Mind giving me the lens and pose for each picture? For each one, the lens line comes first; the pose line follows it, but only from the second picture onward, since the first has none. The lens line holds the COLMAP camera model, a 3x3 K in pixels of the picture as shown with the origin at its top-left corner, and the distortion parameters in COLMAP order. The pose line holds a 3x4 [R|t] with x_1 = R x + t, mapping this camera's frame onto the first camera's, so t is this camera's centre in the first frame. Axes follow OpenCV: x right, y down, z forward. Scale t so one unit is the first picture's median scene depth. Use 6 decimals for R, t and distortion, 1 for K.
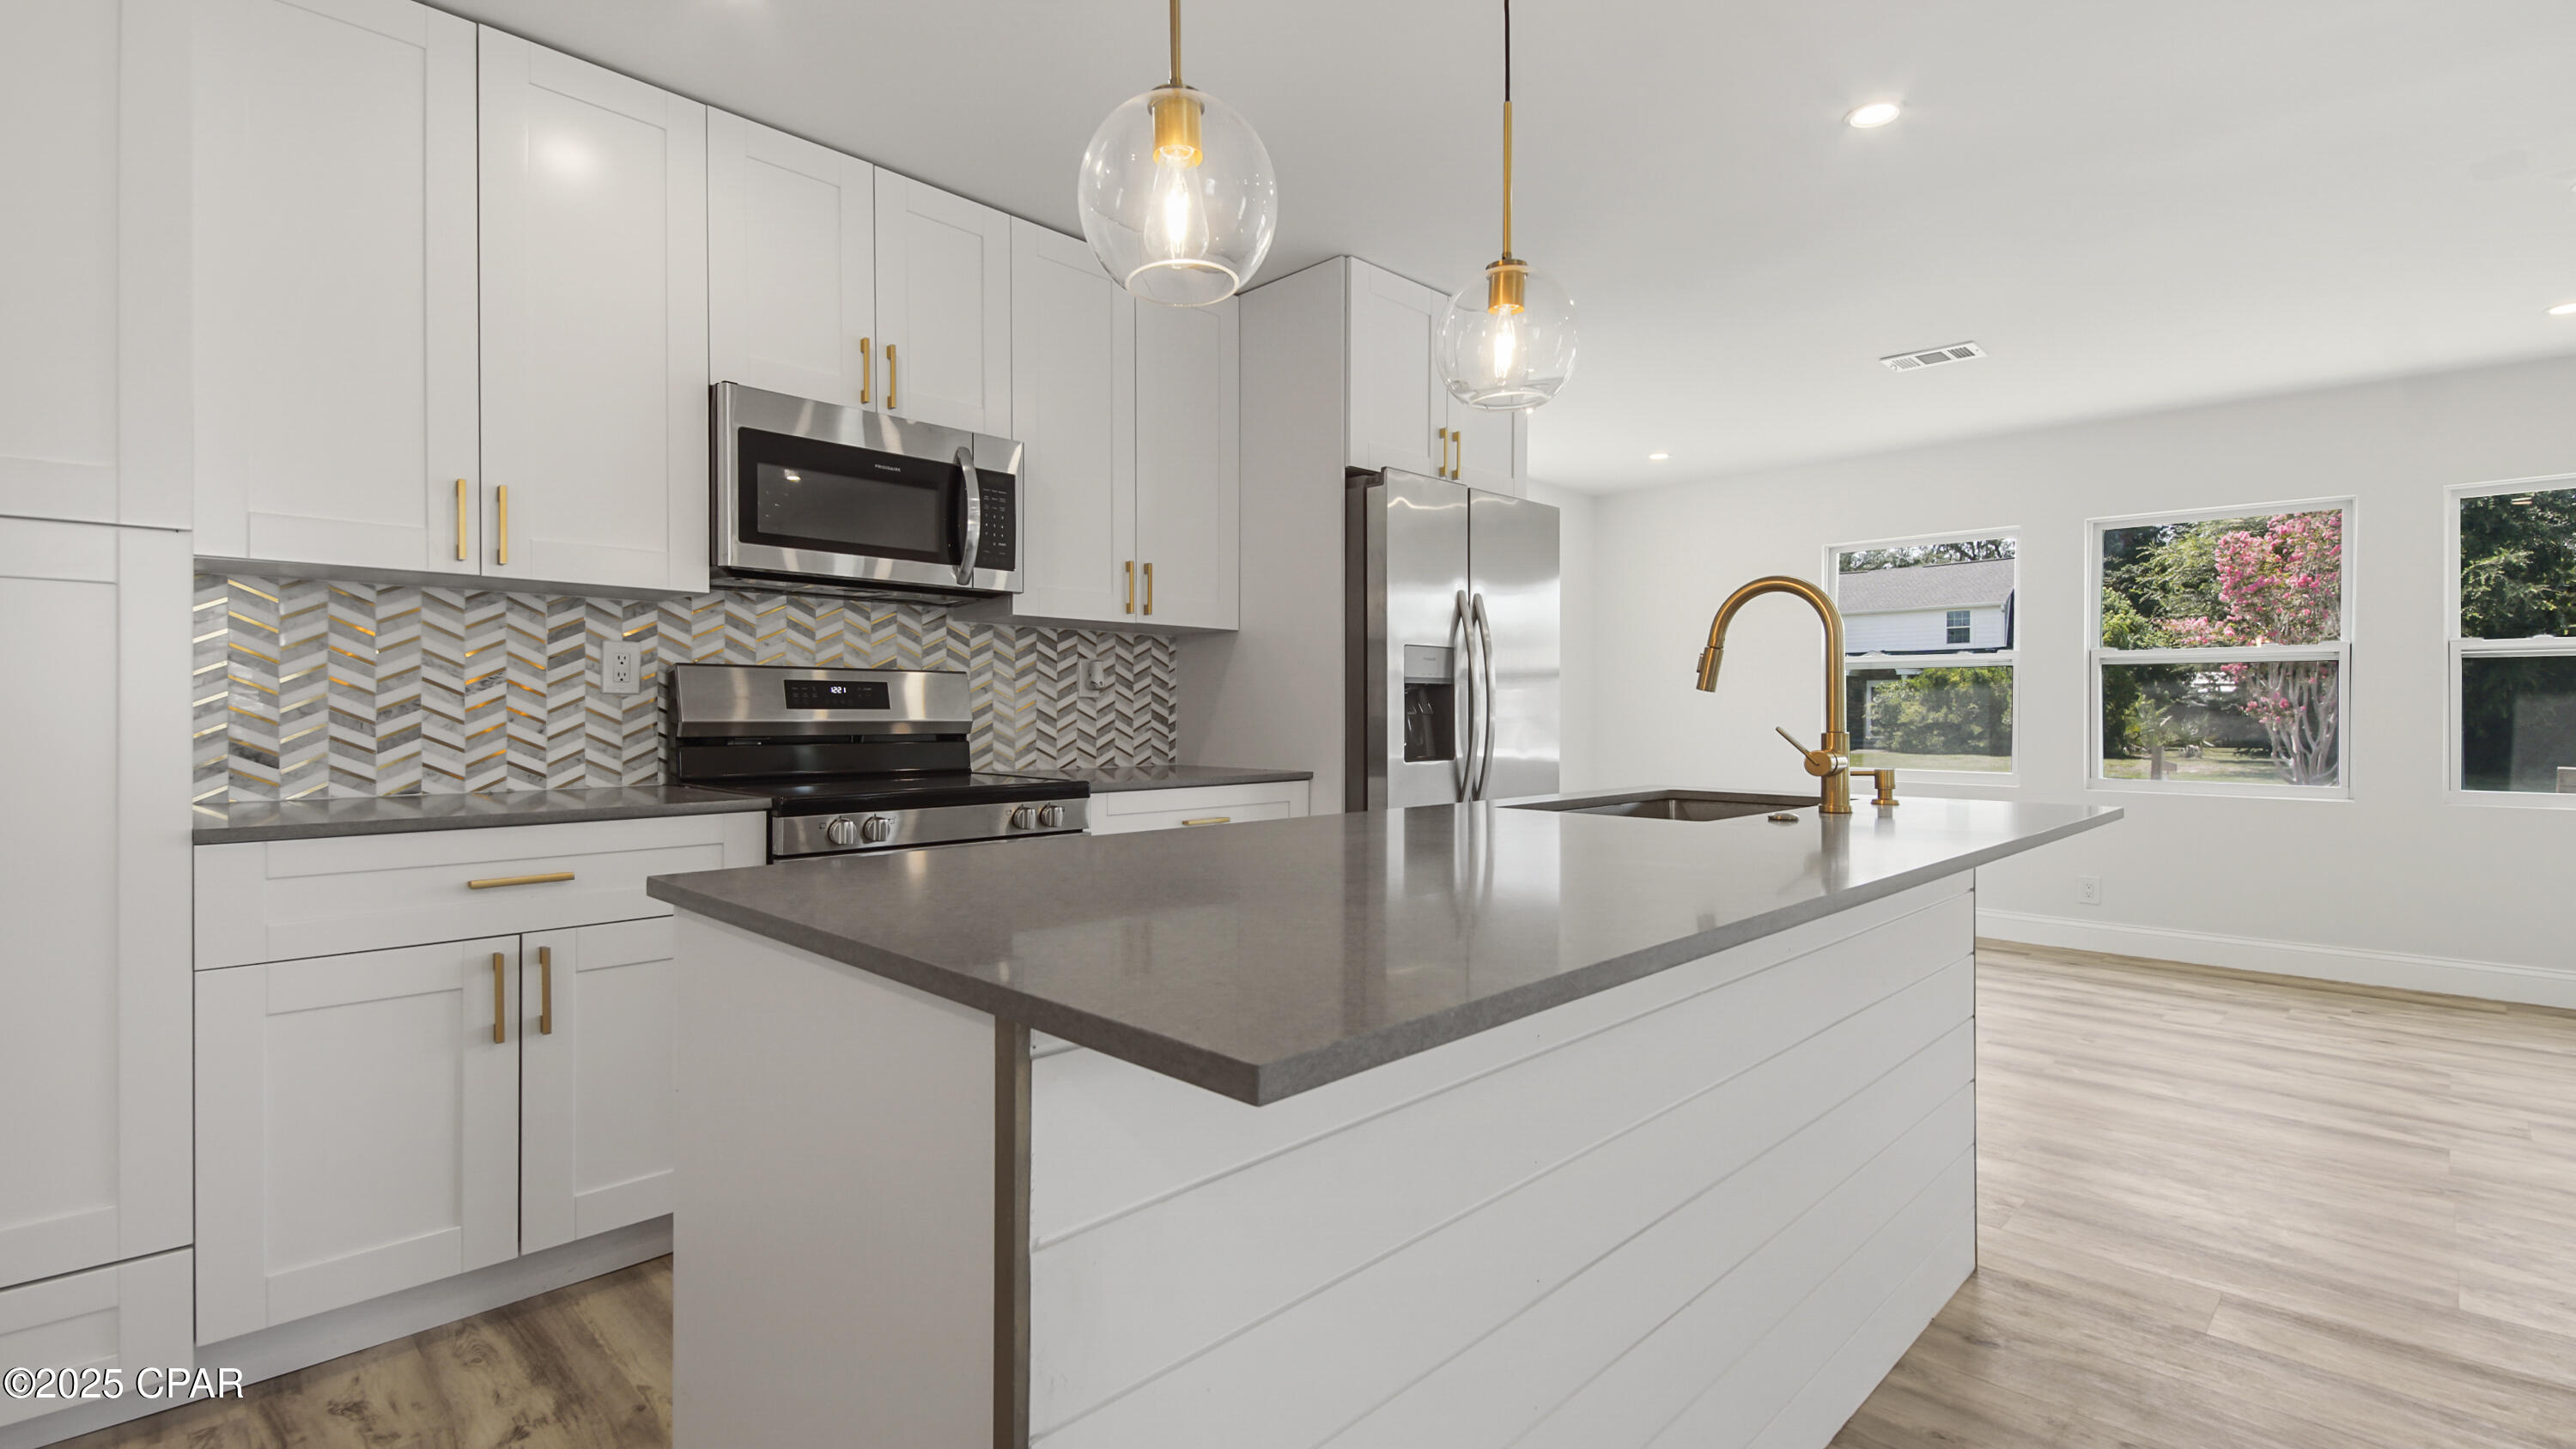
lens RADIAL K [[1153.7, 0, 1271.9], [0, 1153.7, 731.2], [0, 0, 1]] dist [0.042891, -0.025517]
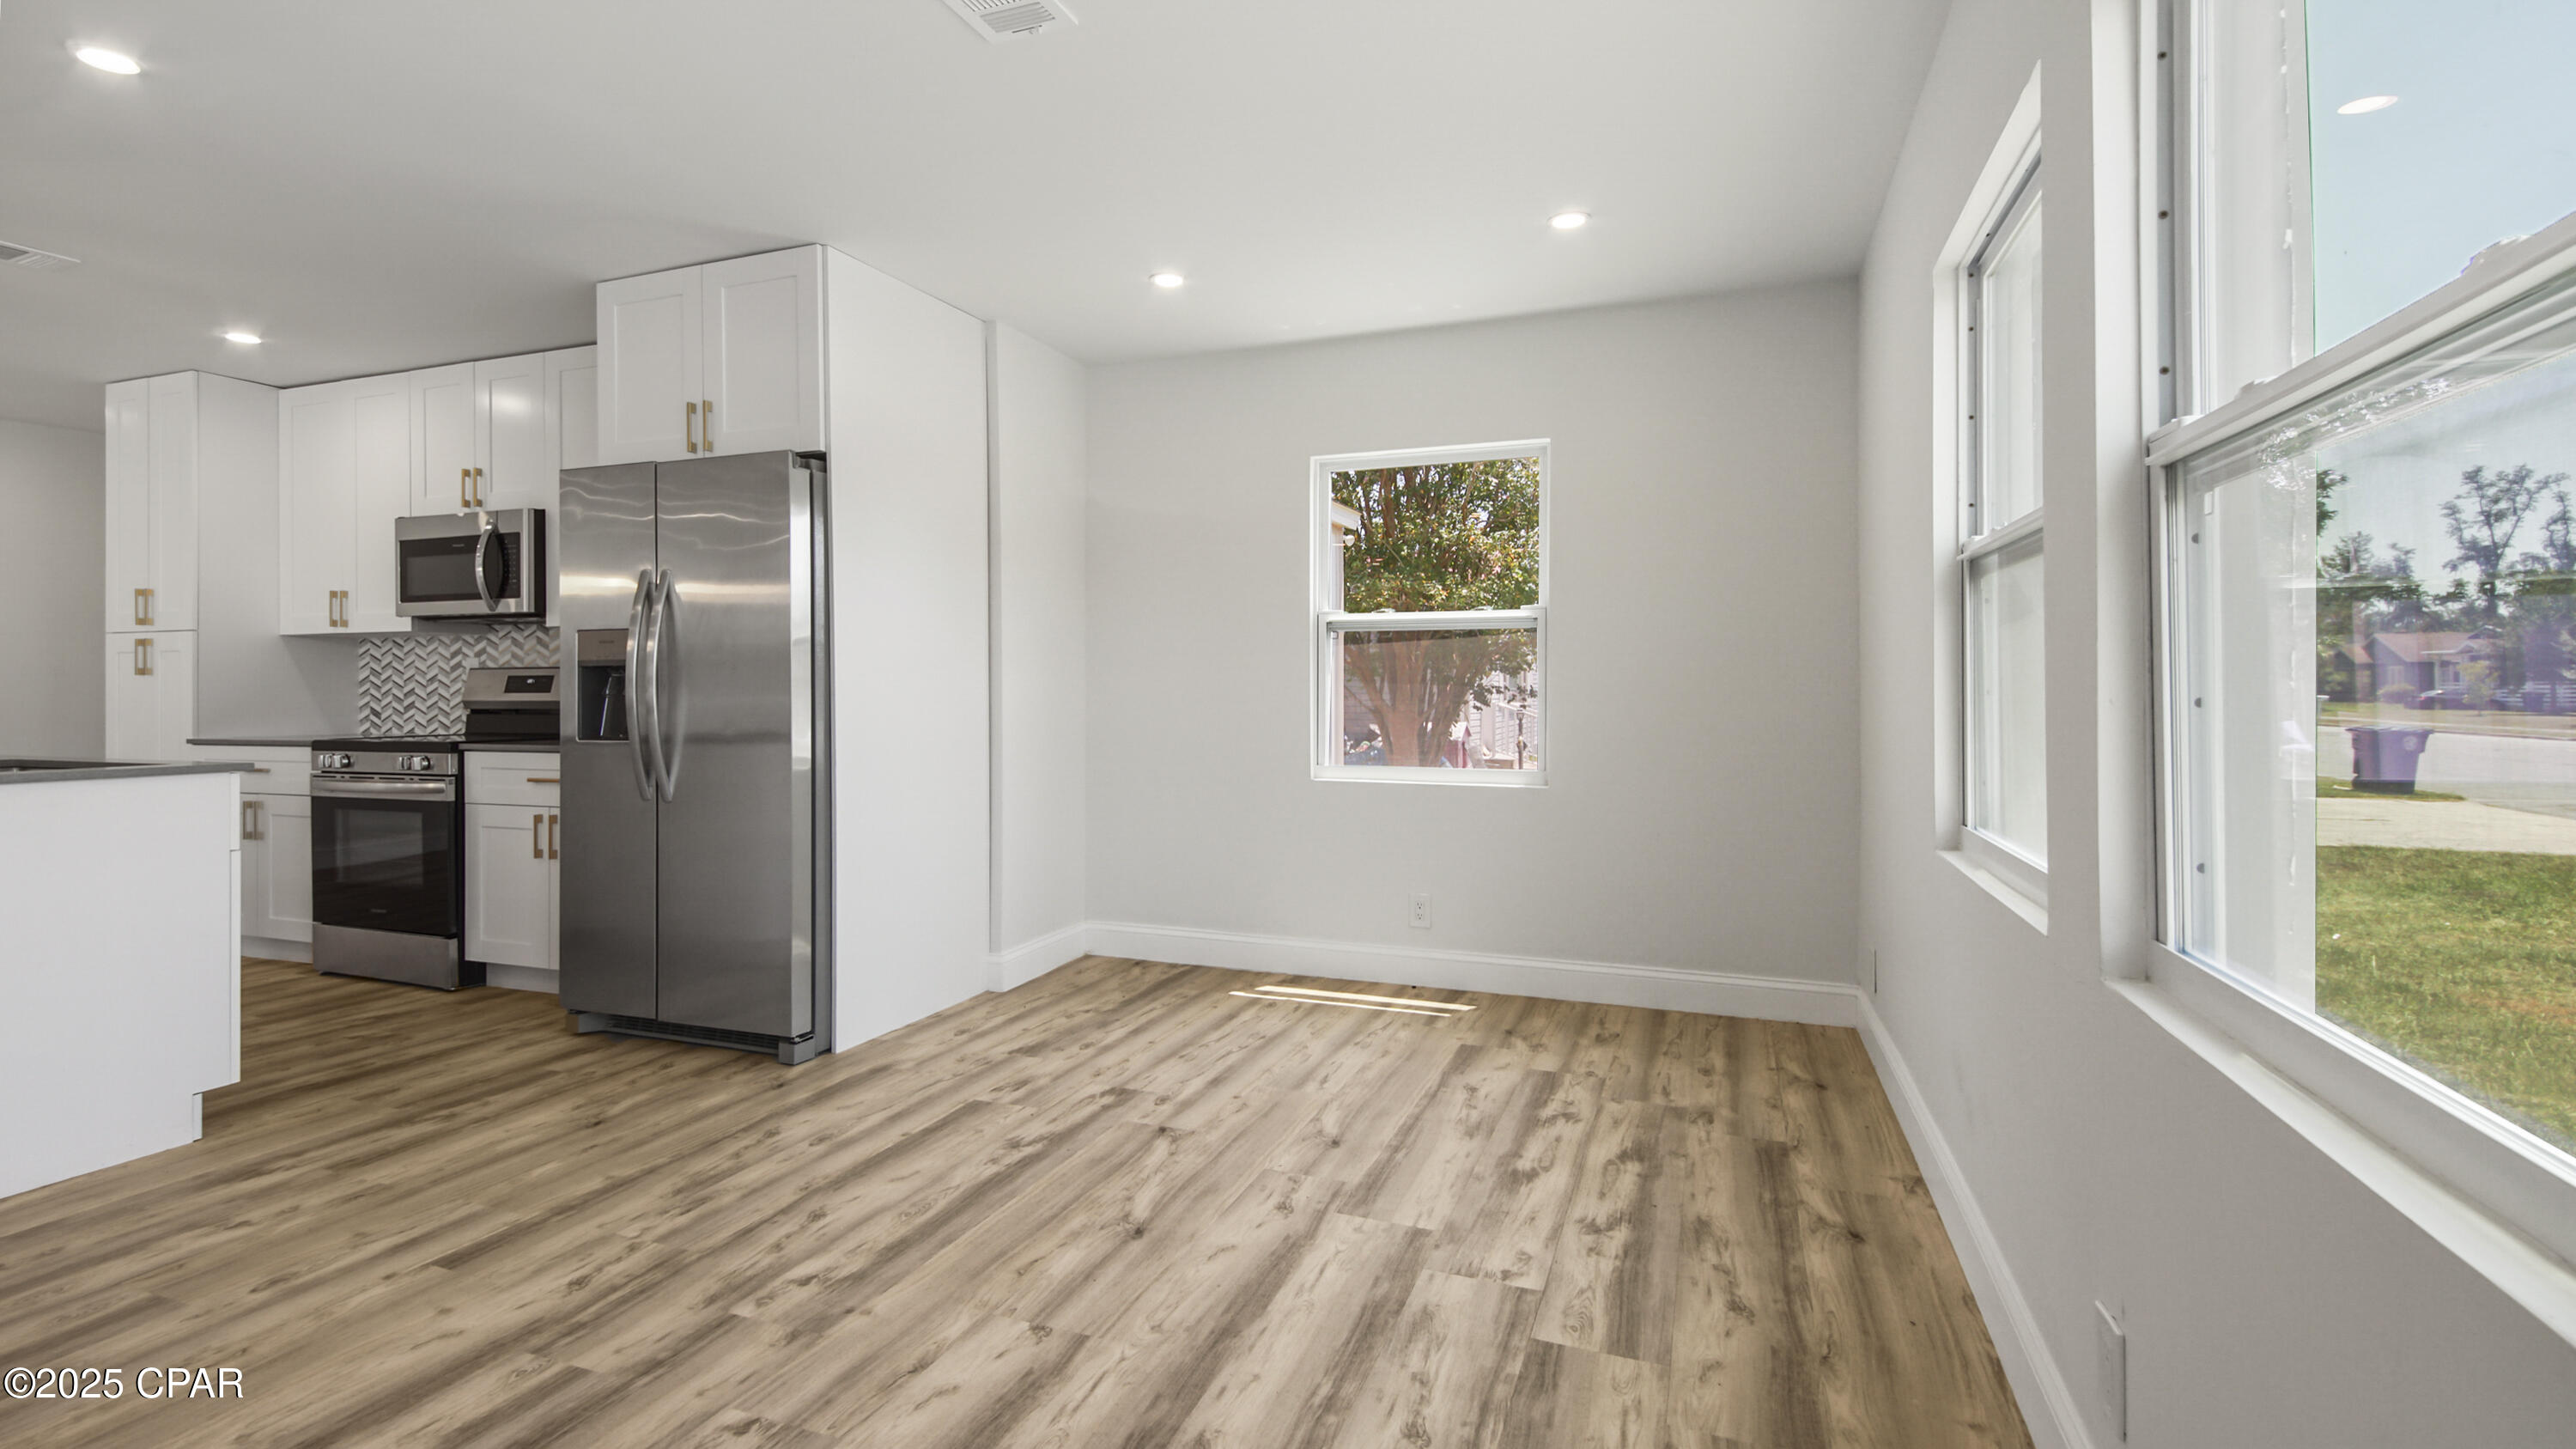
lens RADIAL K [[1140.3, 0, 1280.2], [0, 1140.3, 687.4], [0, 0, 1]] dist [0.037268, -0.023405]
pose [[0.416461, -0.008909, -0.909110, 1.509075], [-0.012577, 0.999800, -0.015559, -0.014685], [0.909067, 0.017914, 0.416266, 1.277426]]
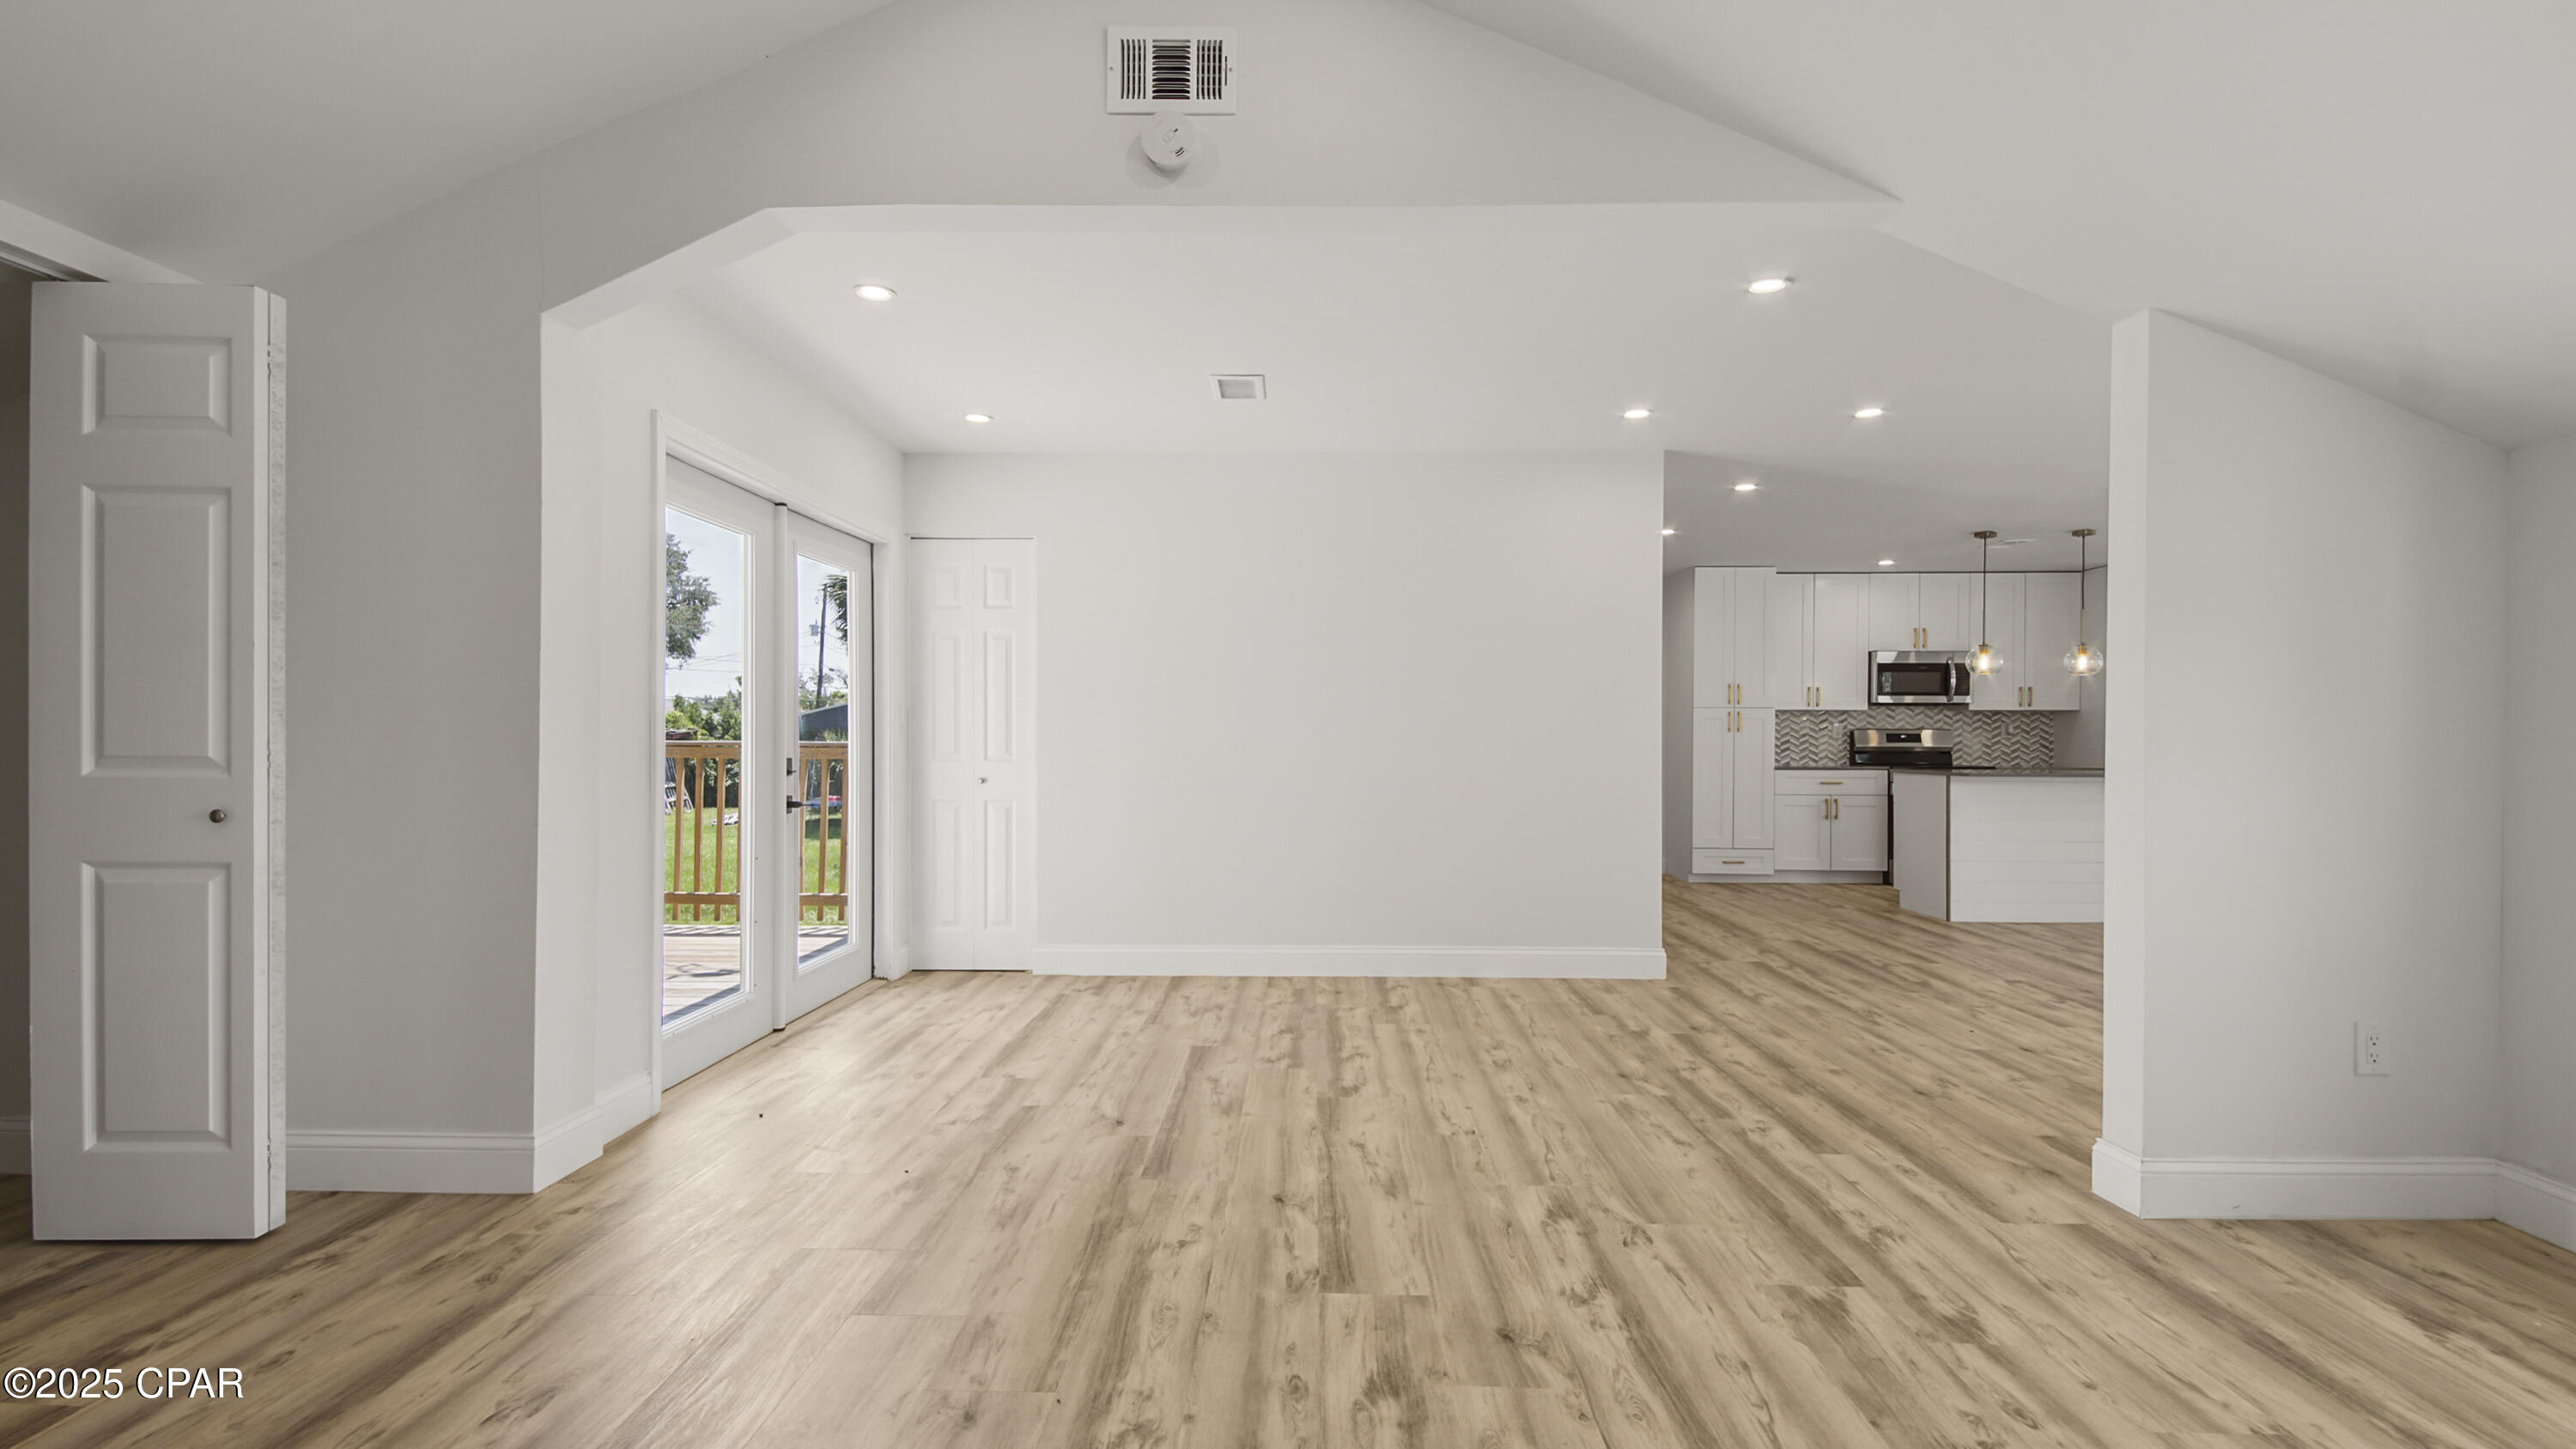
lens RADIAL K [[1154.1, 0, 1271.9], [0, 1154.1, 731.2], [0, 0, 1]] dist [0.042891, -0.025517]
pose [[0.694123, -0.004601, -0.719842, 0.692417], [-0.014212, 0.999697, -0.020093, 0.036740], [0.719716, 0.024177, 0.693847, -2.363196]]
